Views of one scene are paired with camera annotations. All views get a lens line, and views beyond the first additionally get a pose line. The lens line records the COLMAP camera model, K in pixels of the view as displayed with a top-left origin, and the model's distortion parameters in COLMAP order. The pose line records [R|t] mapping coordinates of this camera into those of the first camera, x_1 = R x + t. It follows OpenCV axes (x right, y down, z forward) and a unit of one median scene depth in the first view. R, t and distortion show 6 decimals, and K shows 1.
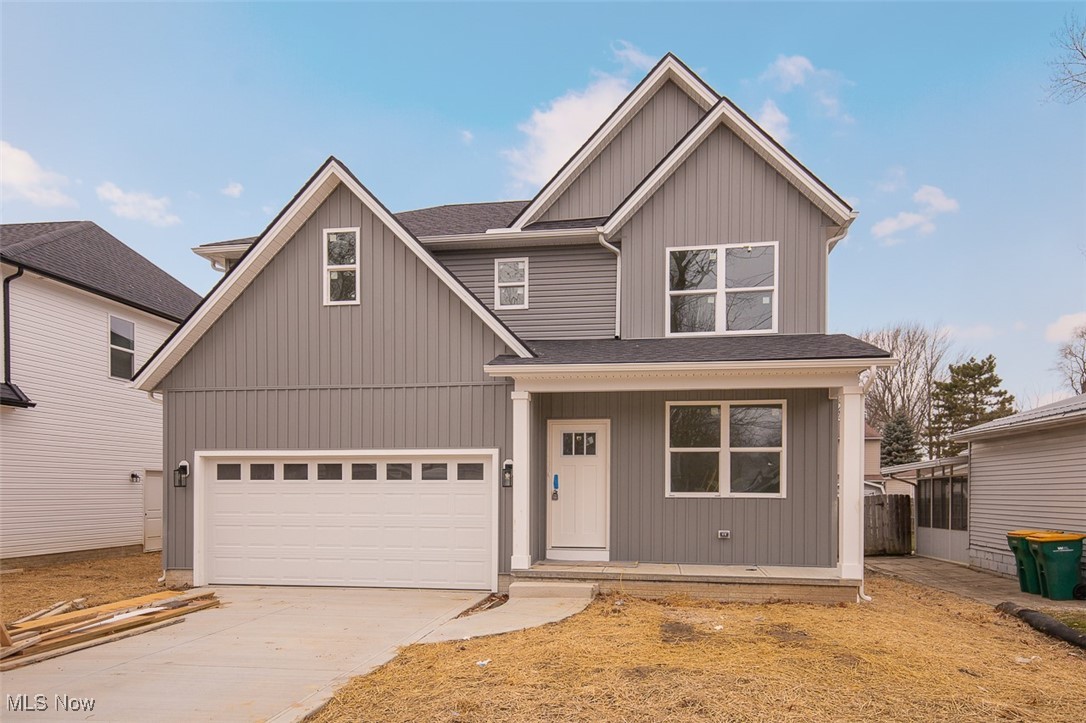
lens RADIAL K [[712.0, 0, 543.0], [0, 712.0, 375.2], [0, 0, 1]] dist [0.033398, 0.000918]
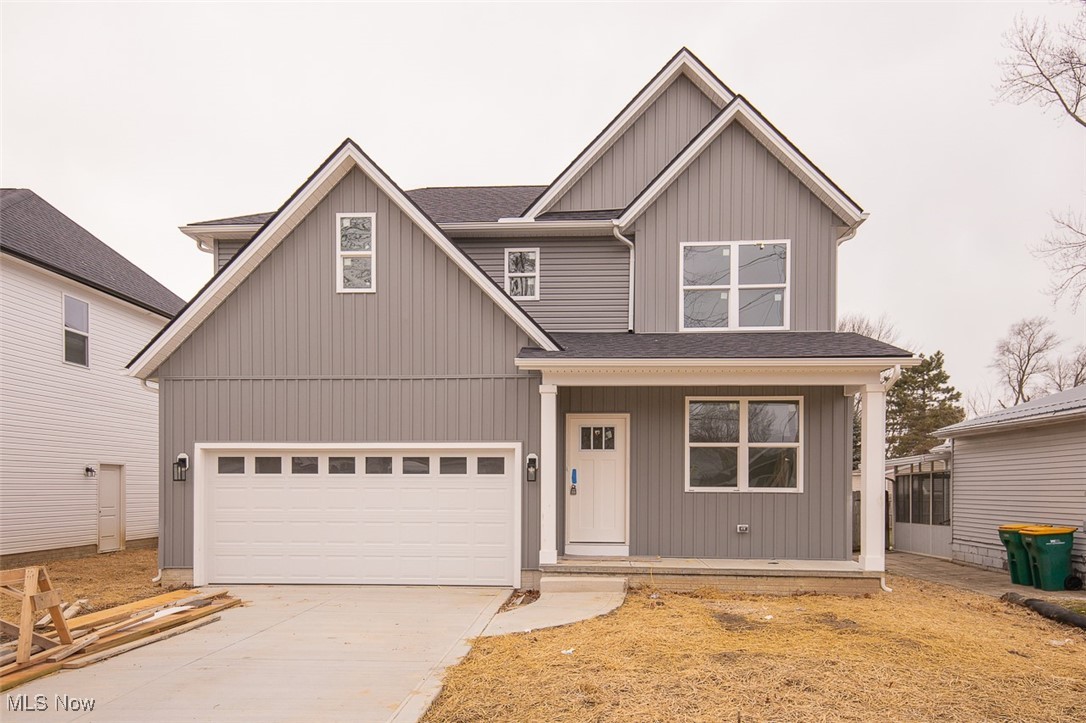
lens RADIAL K [[757.0, 0, 543.0], [0, 757.0, 361.5], [0, 0, 1]] dist [0.042475, 0.001948]
pose [[0.995897, 0.015586, 0.089145, -0.119472], [-0.015237, 0.999873, -0.004592, -0.004347], [-0.089205, 0.003215, 0.996008, -0.044741]]
